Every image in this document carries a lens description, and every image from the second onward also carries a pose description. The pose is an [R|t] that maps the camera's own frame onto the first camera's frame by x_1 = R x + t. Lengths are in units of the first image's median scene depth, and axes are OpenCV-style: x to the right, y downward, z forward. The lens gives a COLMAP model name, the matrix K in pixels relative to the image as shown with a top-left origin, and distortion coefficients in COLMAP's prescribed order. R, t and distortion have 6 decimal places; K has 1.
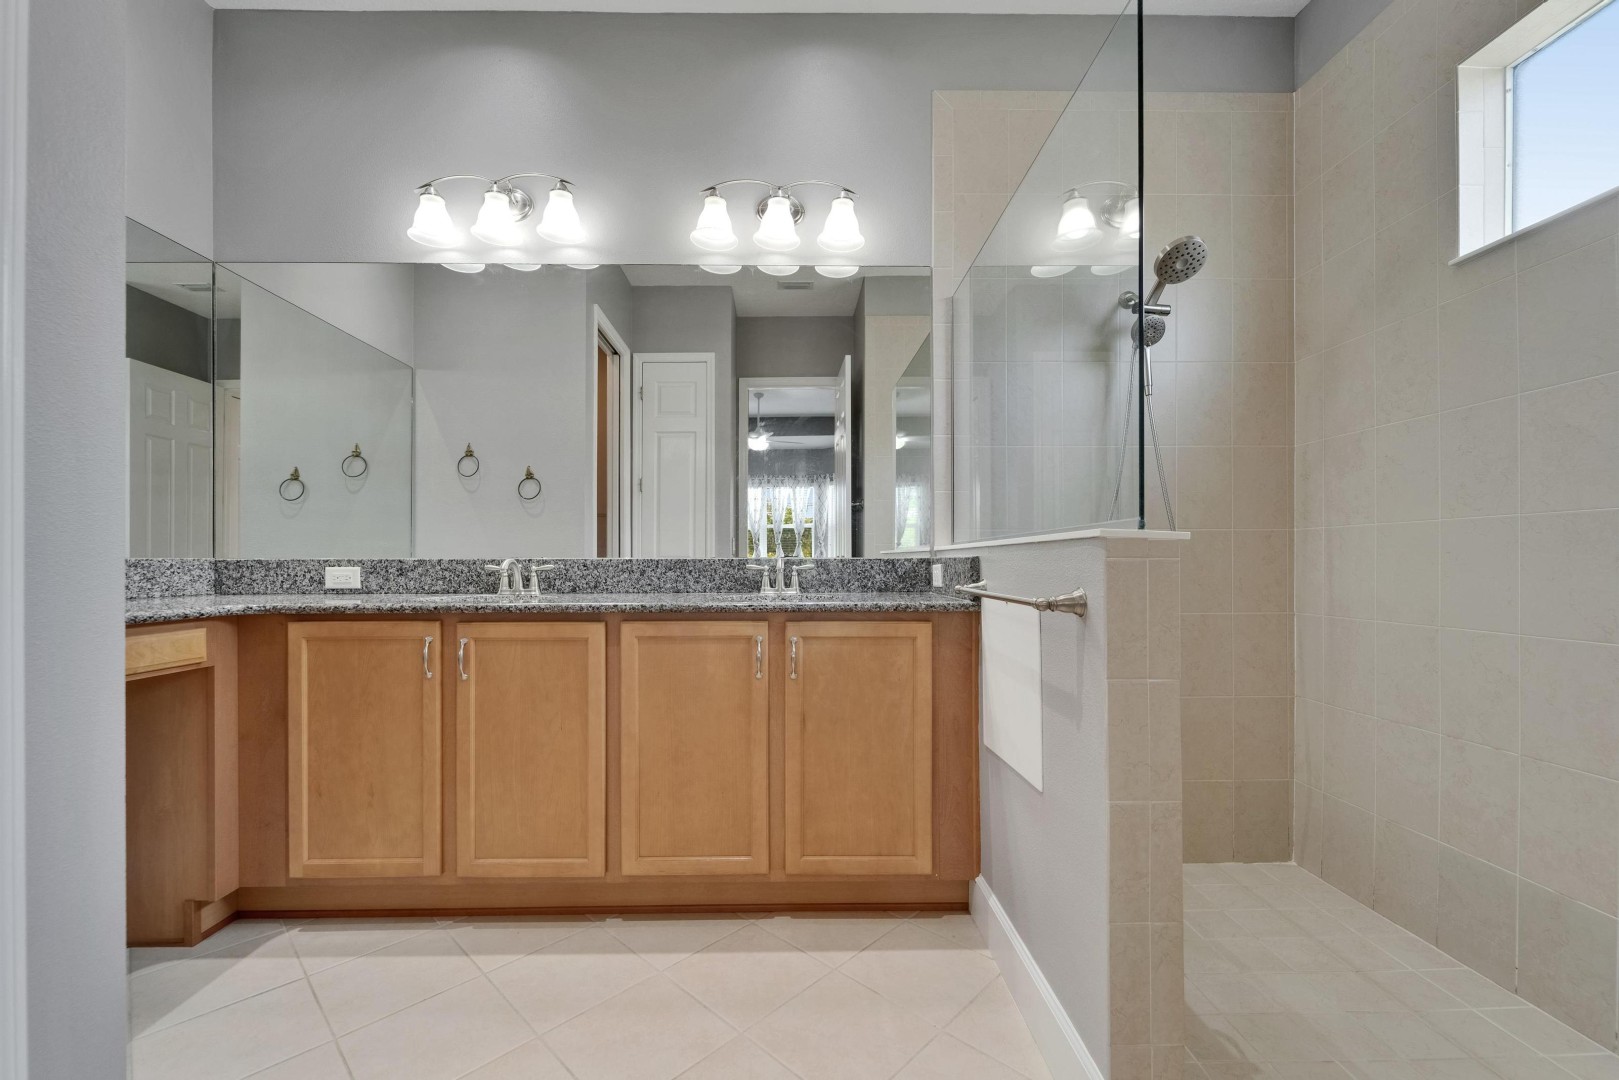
lens RADIAL K [[650.1, 0, 807.5], [0, 650.1, 567.6], [0, 0, 1]] dist [0.000872, -0.000035]
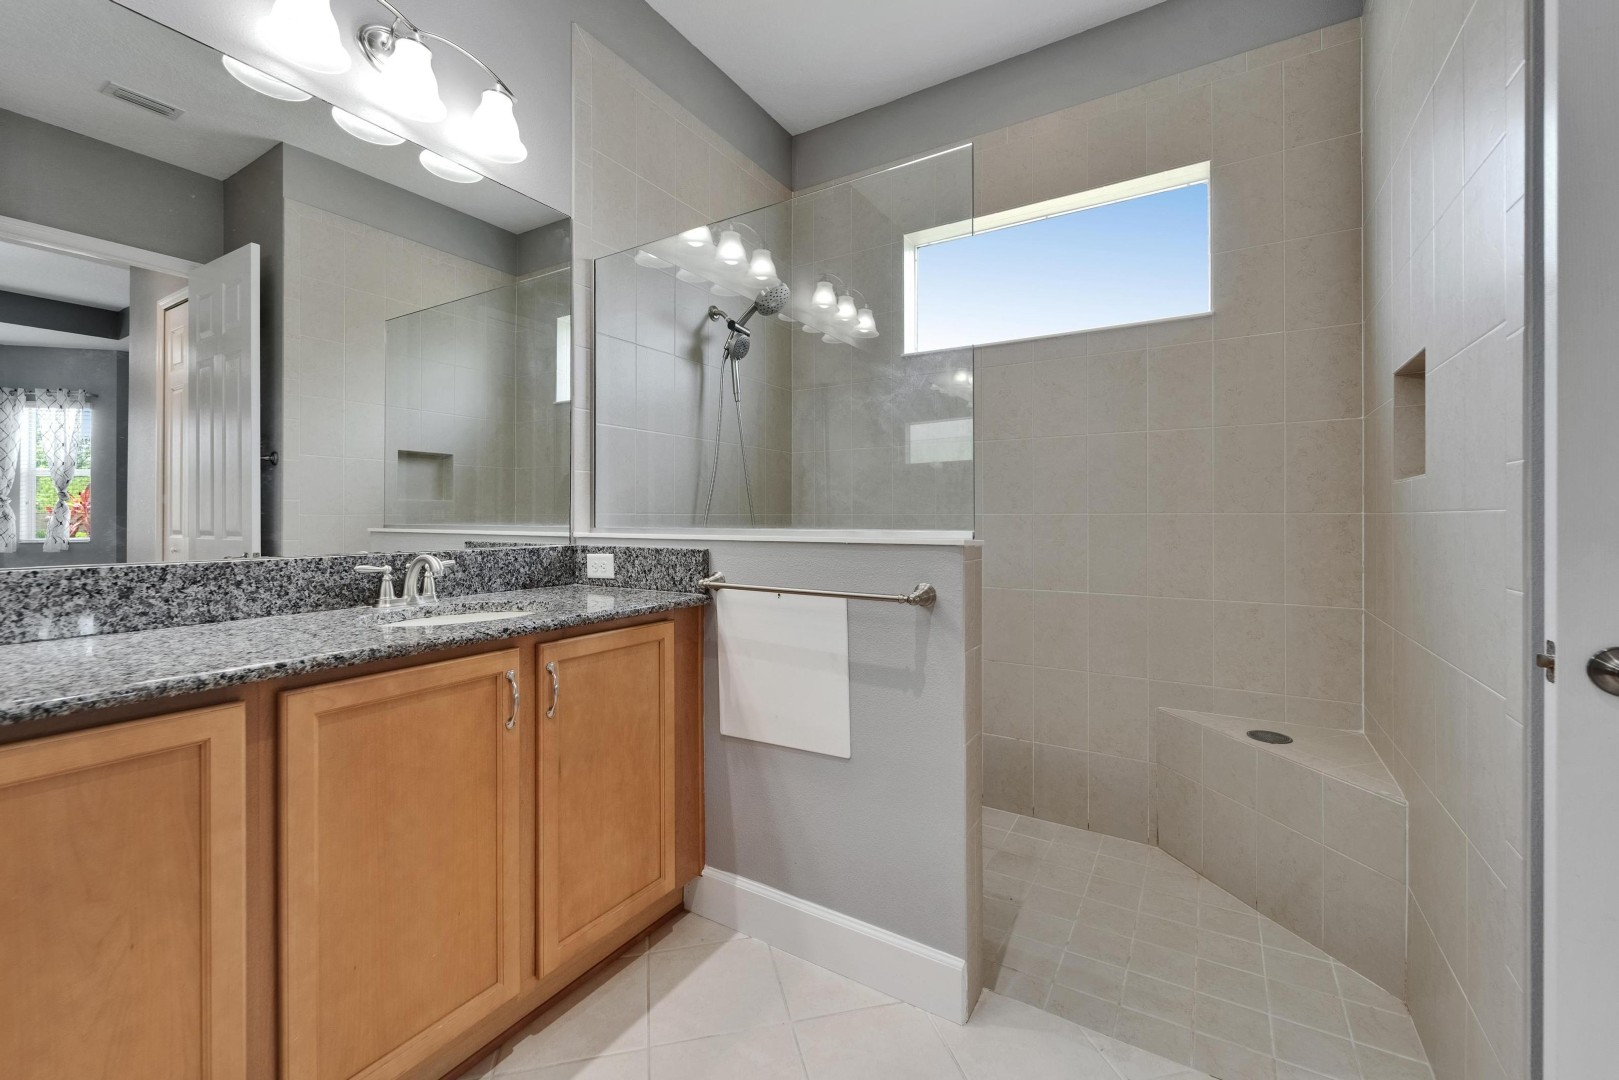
lens RADIAL K [[648.9, 0, 802.5], [0, 648.9, 521.6], [0, 0, 1]] dist [0.001180, 0.000126]
pose [[0.549462, -0.001381, 0.835518, -0.437843], [0.005901, 0.999980, -0.002227, -0.050096], [-0.835498, 0.006154, 0.549459, 0.289740]]
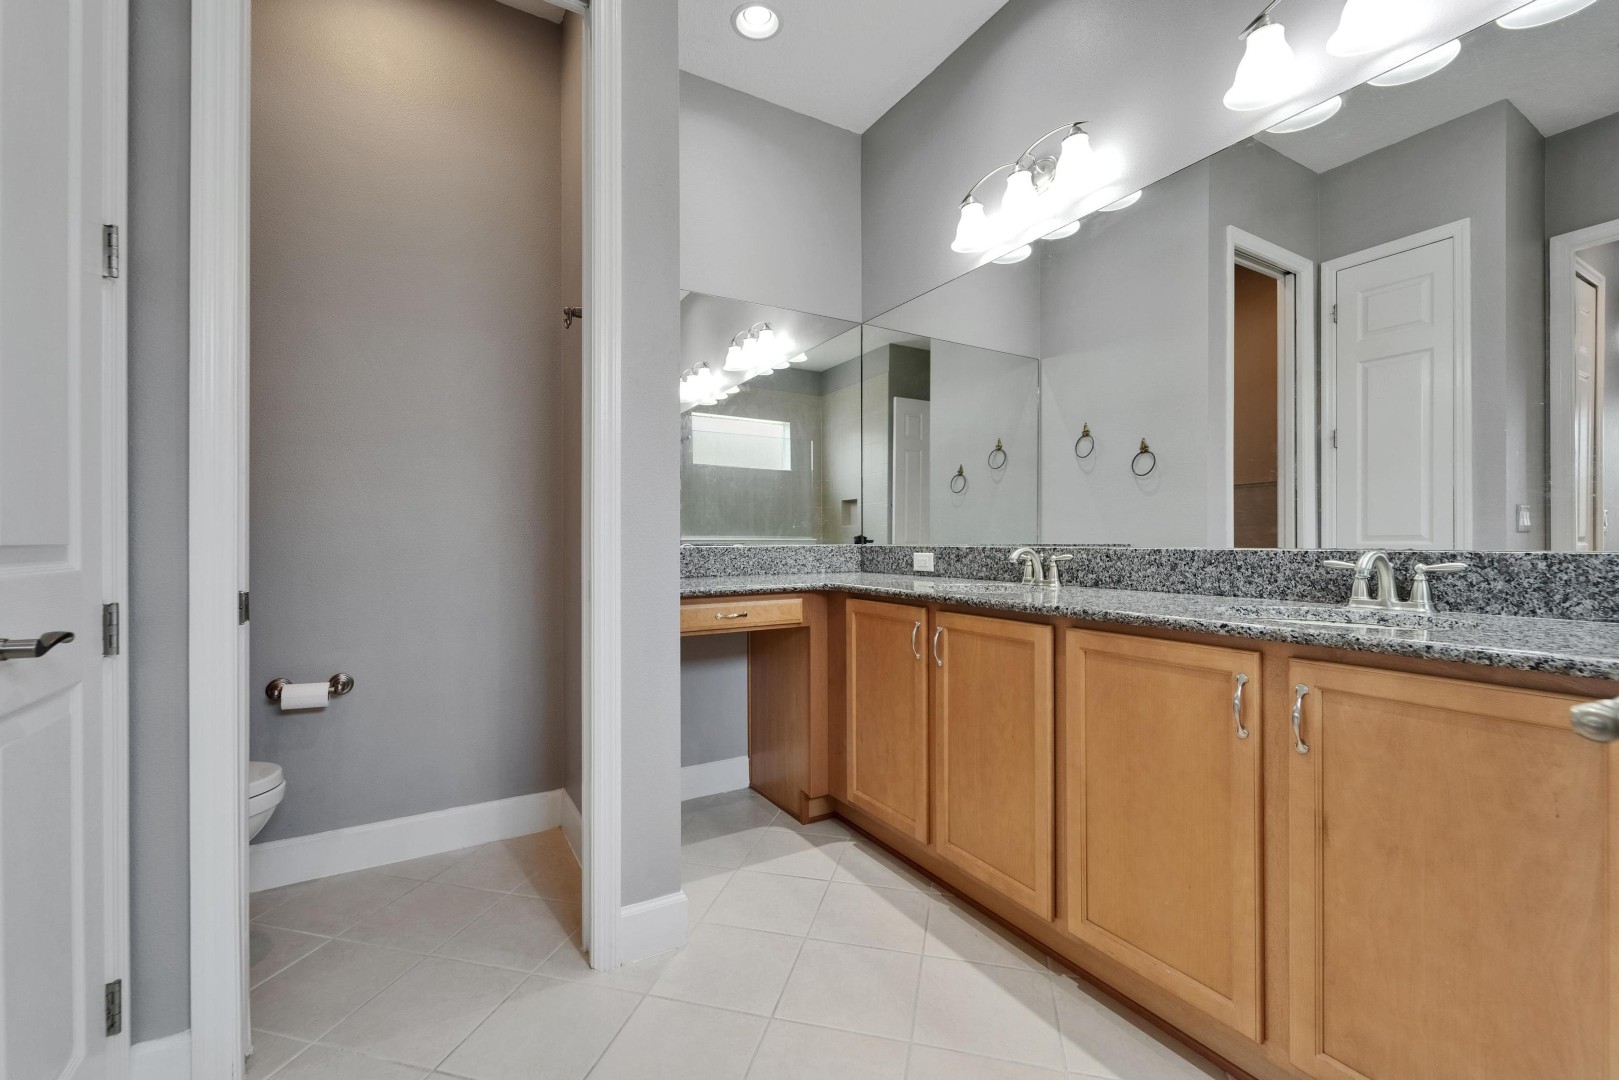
lens RADIAL K [[677.3, 0, 809.5], [0, 677.3, 540.0], [0, 0, 1]] dist [-0.000349, -0.000375]
pose [[0.486341, 0.001968, -0.873767, 0.273988], [-0.003936, 0.999992, 0.000061, -0.025077], [0.873760, 0.003409, 0.486345, 0.247770]]
